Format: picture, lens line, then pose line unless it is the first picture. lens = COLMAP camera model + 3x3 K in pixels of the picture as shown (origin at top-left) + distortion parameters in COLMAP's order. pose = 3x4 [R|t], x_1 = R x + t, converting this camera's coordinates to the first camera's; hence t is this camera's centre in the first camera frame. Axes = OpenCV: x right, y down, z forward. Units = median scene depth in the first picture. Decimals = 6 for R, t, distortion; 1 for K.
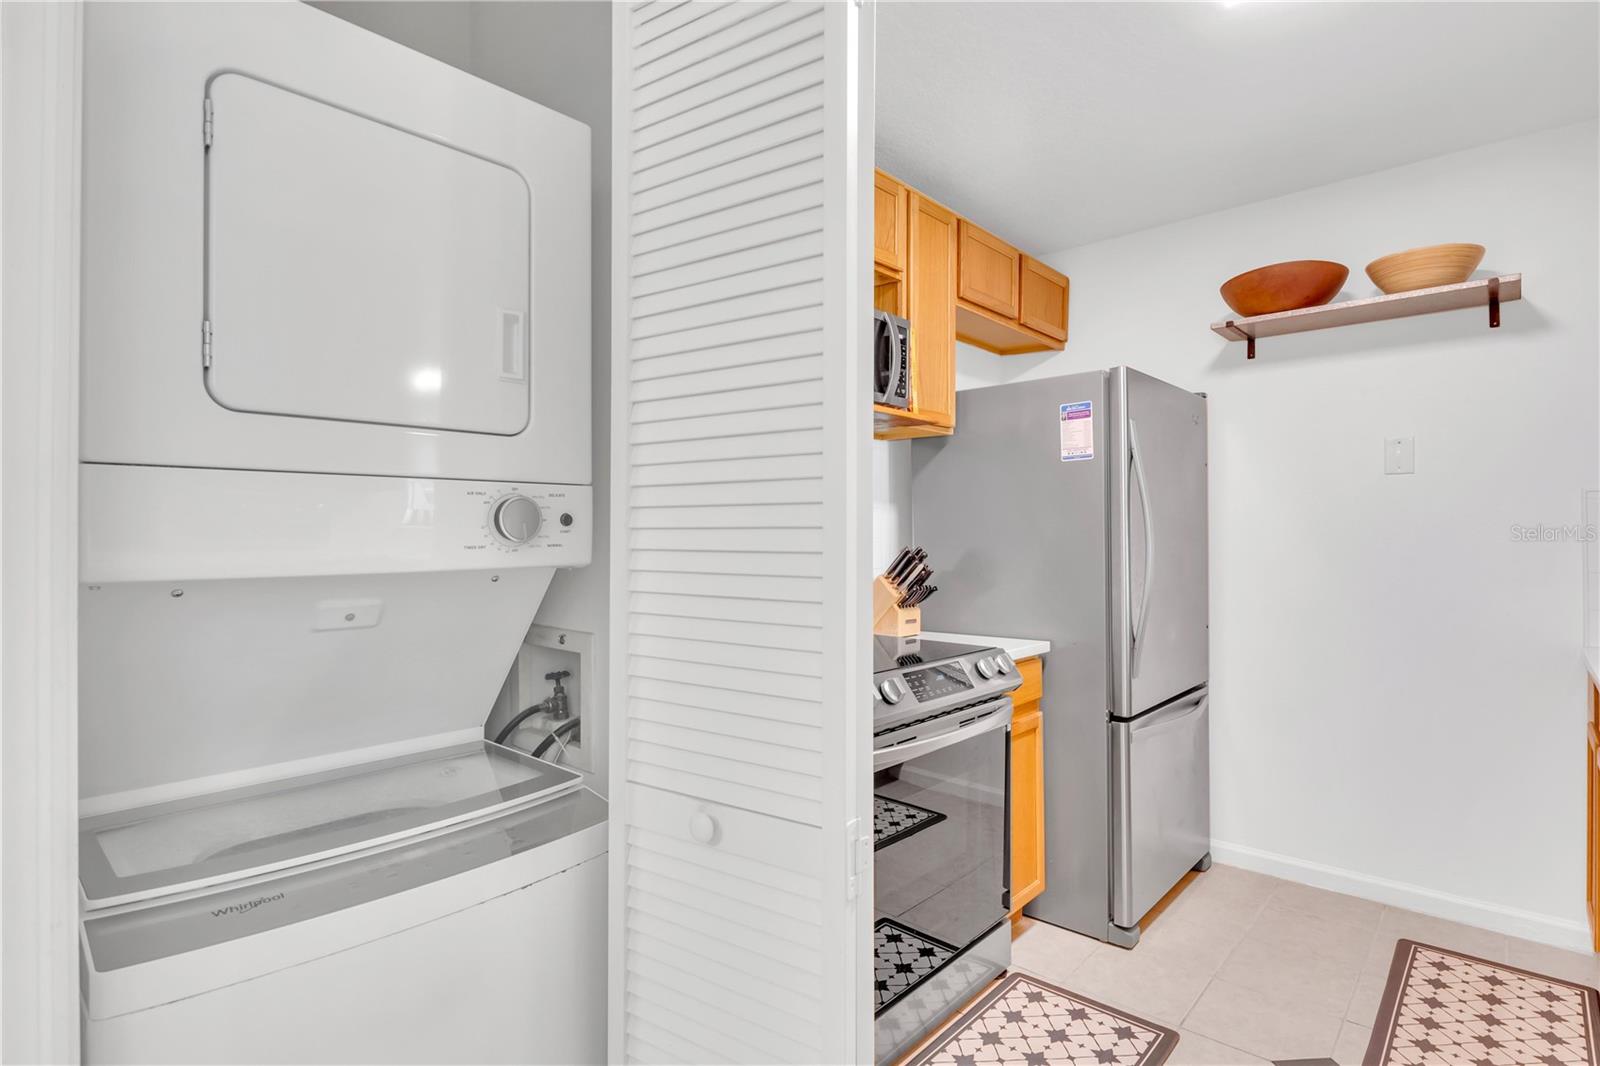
lens RADIAL K [[813.4, 0, 797.7], [0, 813.4, 540.9], [0, 0, 1]] dist [-0.007670, -0.000212]
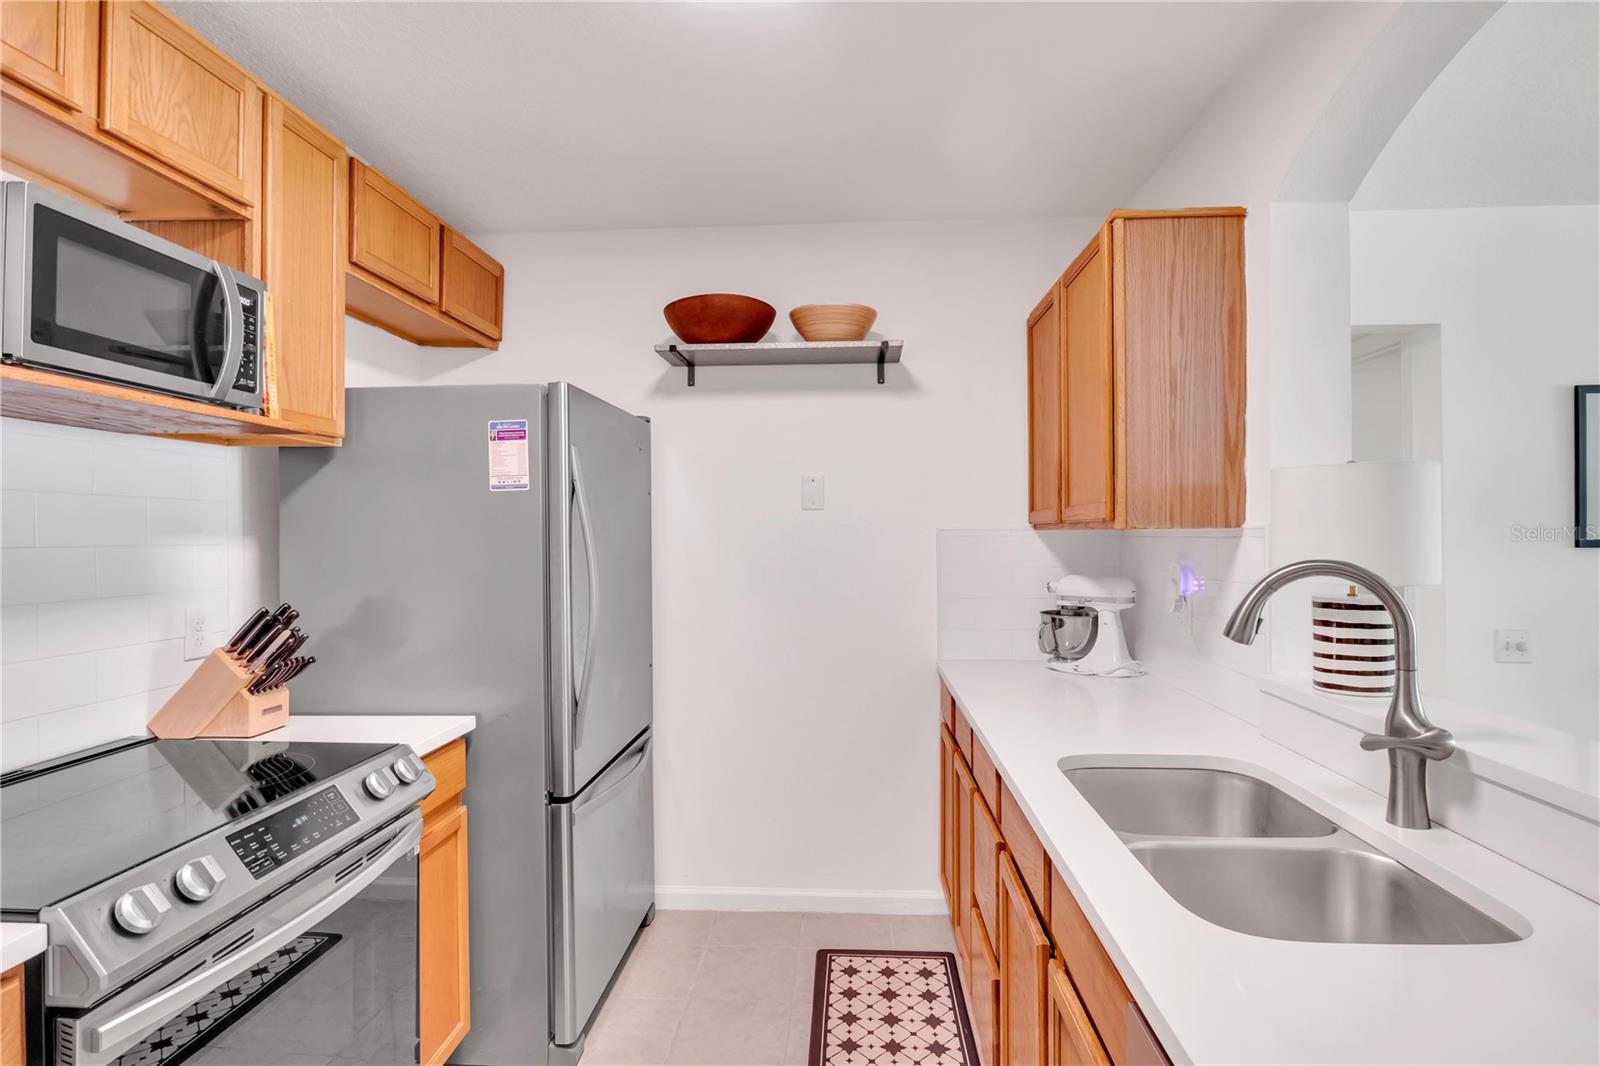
lens RADIAL K [[813.4, 0, 798.2], [0, 813.4, 537.3], [0, 0, 1]] dist [-0.007670, -0.000212]
pose [[0.790140, -0.001123, 0.612926, 0.071542], [0.000389, 0.999999, 0.001330, -0.052281], [-0.612926, -0.000813, 0.790140, 0.174357]]
